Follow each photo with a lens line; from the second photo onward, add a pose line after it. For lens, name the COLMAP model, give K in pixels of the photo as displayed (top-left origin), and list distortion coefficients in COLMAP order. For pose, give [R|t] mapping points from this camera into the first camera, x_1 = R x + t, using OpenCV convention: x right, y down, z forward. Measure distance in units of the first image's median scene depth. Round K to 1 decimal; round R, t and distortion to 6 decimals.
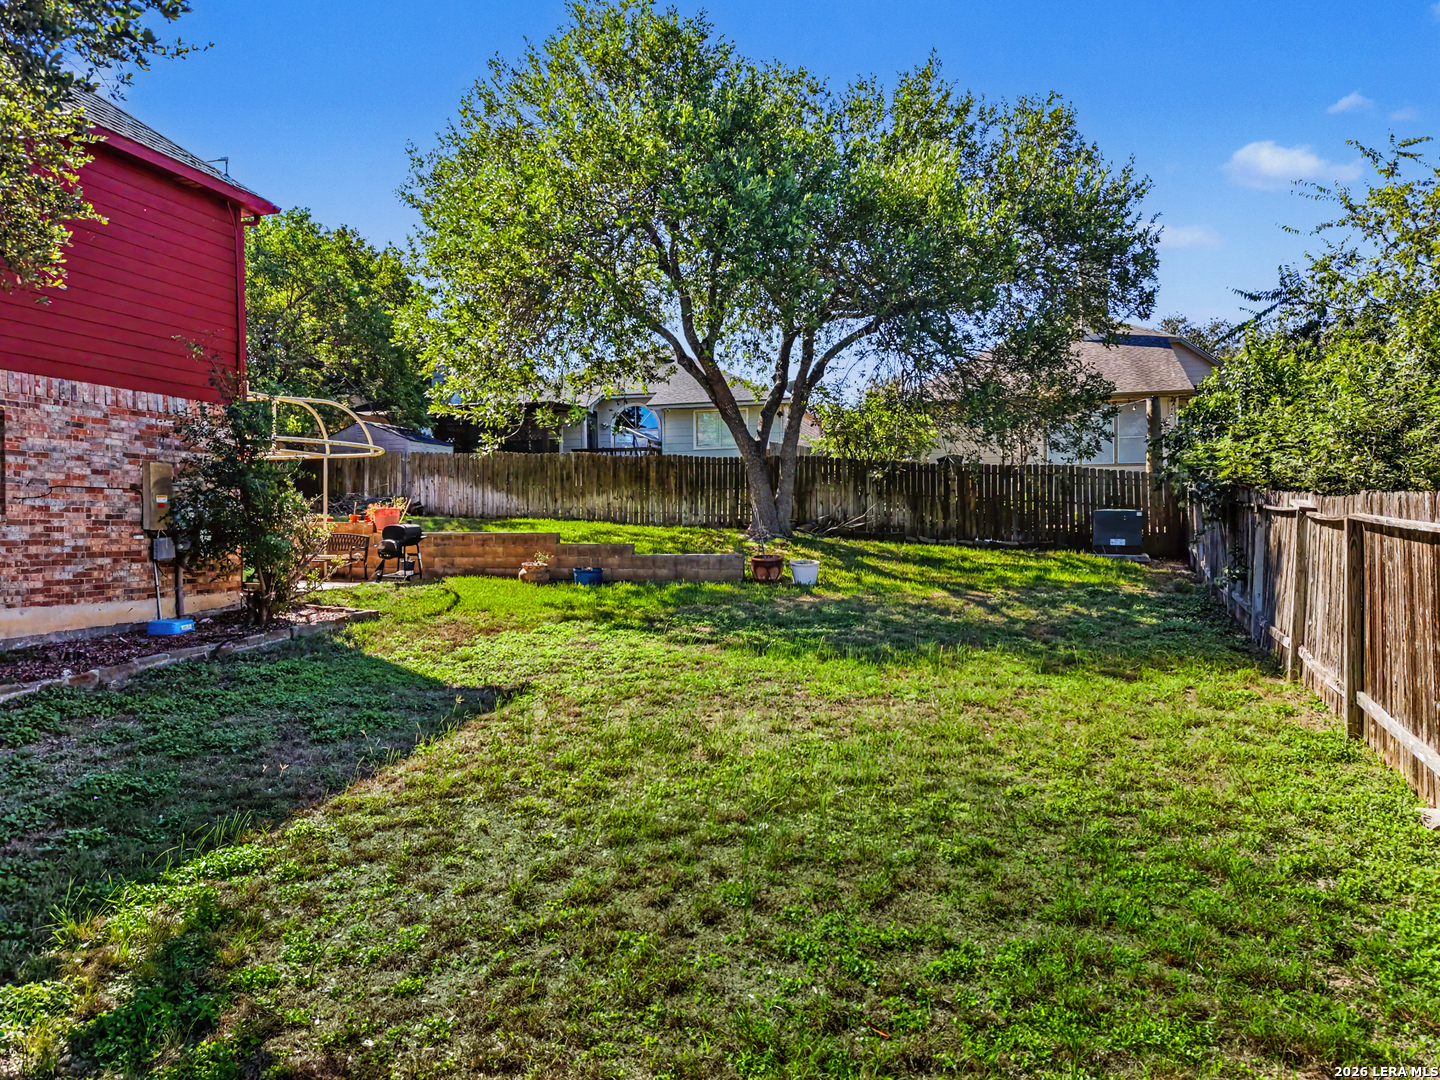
lens RADIAL K [[961.9, 0, 720.0], [0, 961.9, 540.0], [0, 0, 1]] dist [0.003272, -0.003311]
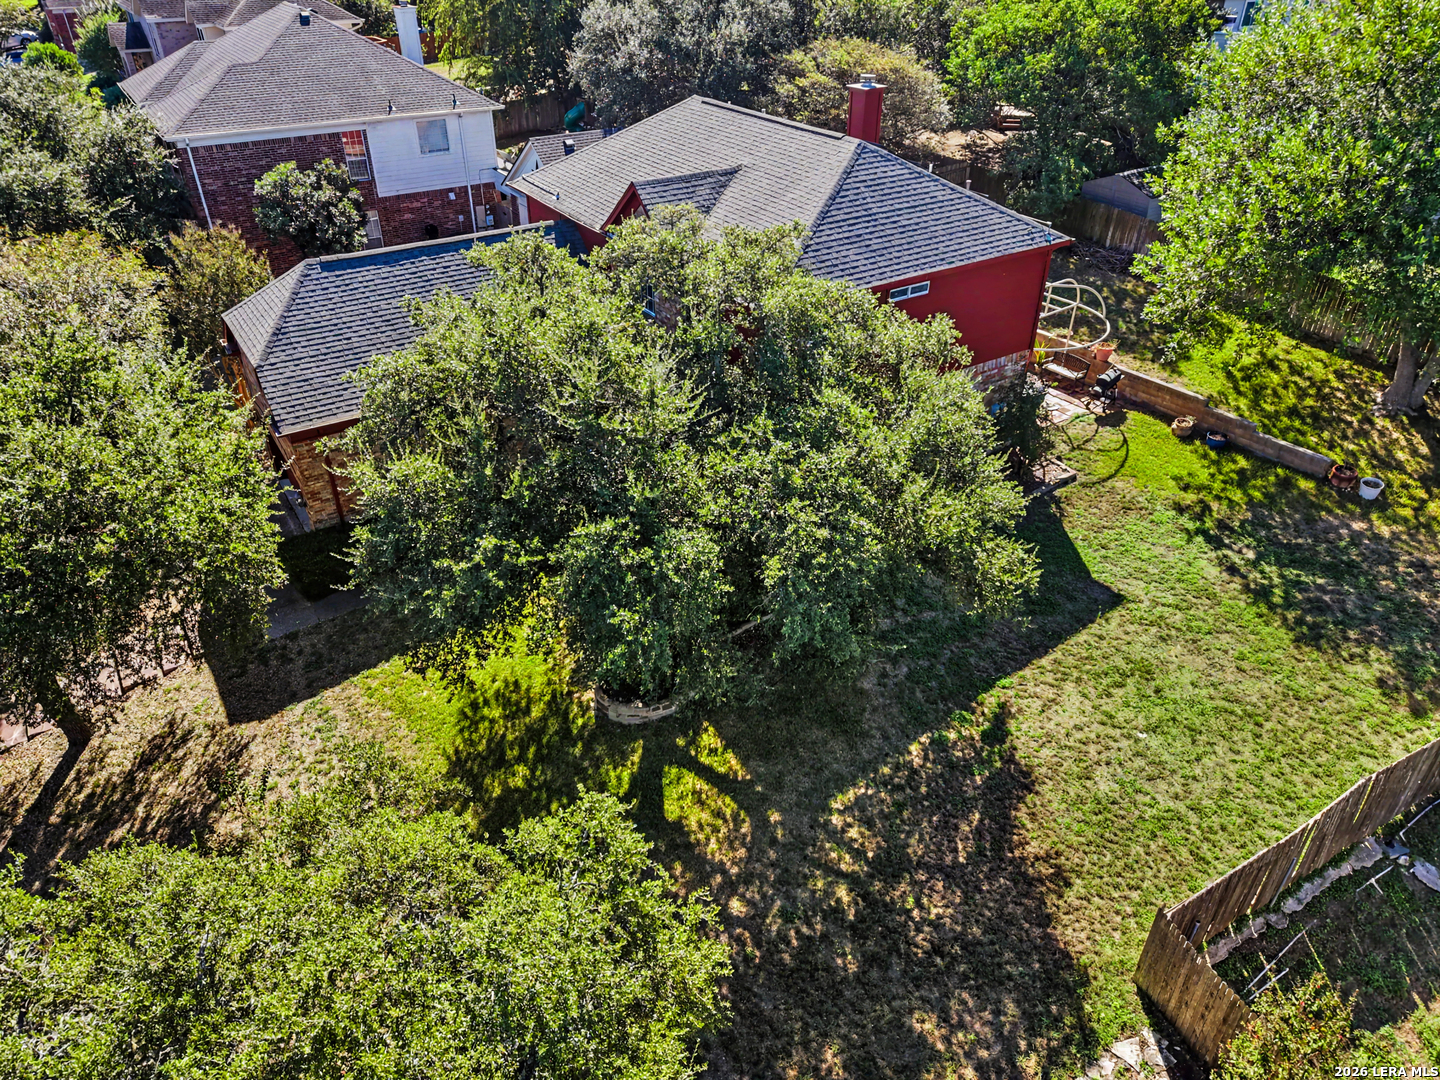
lens RADIAL K [[961.9, 0, 720.0], [0, 961.9, 540.0], [0, 0, 1]] dist [0.003272, -0.003311]
pose [[0.747309, 0.350496, -0.564520, 0.156115], [-0.006397, 0.853325, 0.521340, -0.532908], [0.664446, -0.385991, 0.639939, -0.479713]]
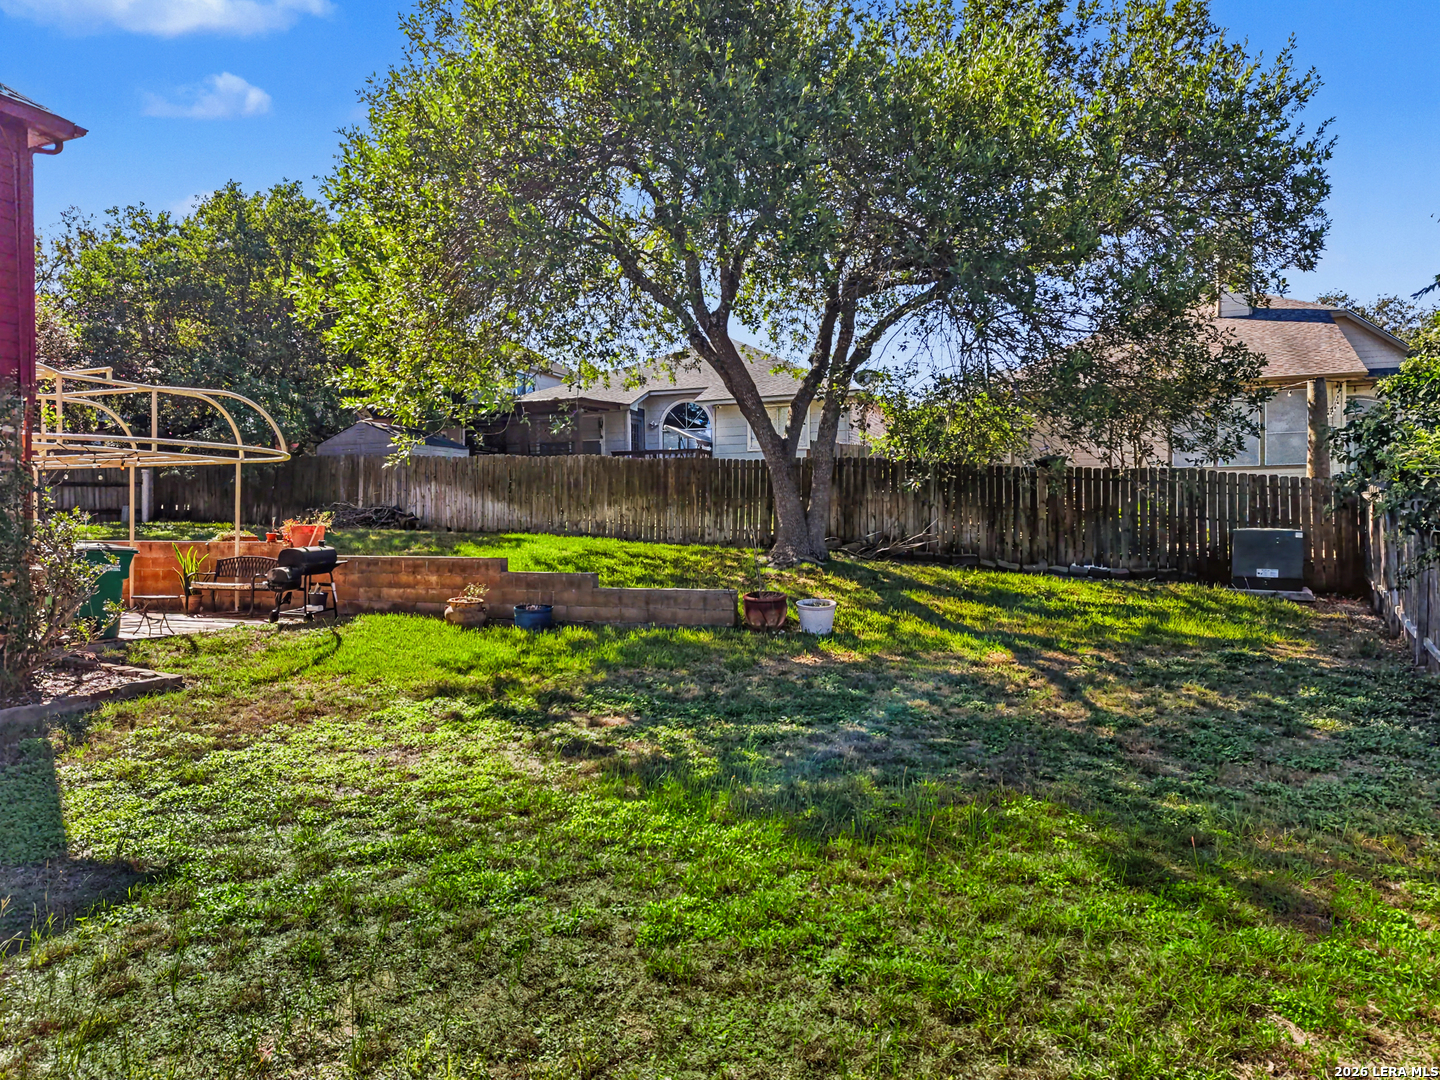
lens RADIAL K [[961.9, 0, 720.0], [0, 961.9, 540.0], [0, 0, 1]] dist [0.003272, -0.003311]
pose [[0.992989, 0.005850, -0.118064, 0.085159], [-0.006123, 0.999979, -0.001950, -0.019430], [0.118050, 0.002660, 0.993004, 0.221457]]
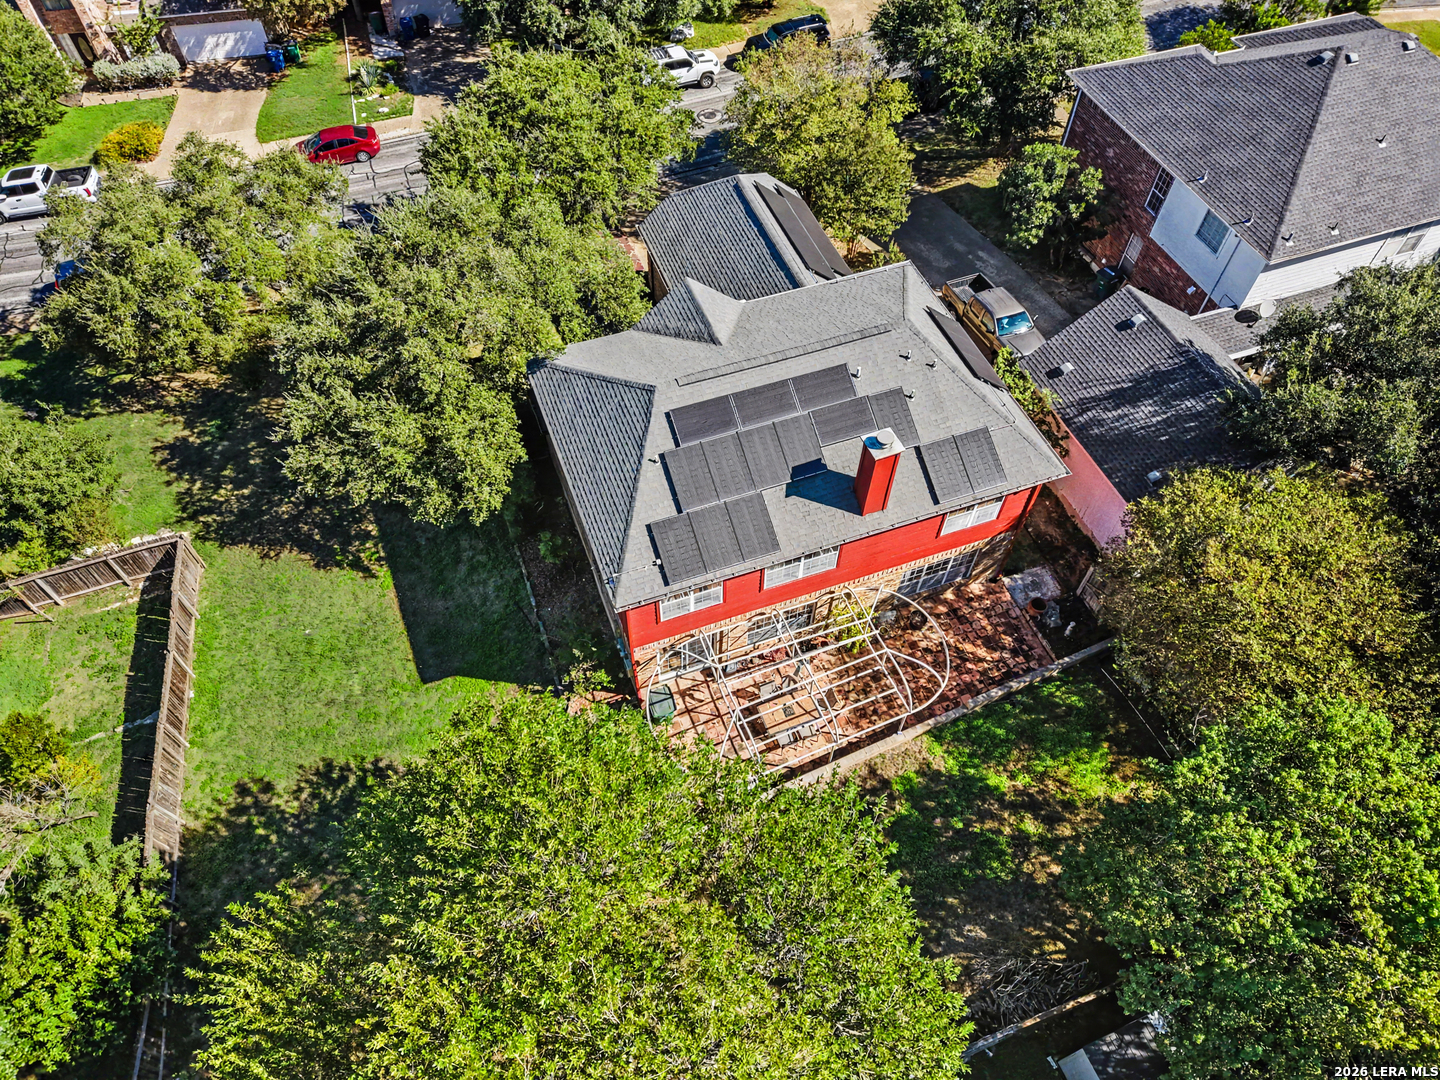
lens RADIAL K [[961.9, 0, 720.0], [0, 961.9, 540.0], [0, 0, 1]] dist [0.003272, -0.003311]
pose [[-0.807824, 0.479981, -0.342110, -0.055881], [-0.008277, 0.571118, 0.820826, -1.246910], [0.589366, 0.665915, -0.457390, 1.258246]]
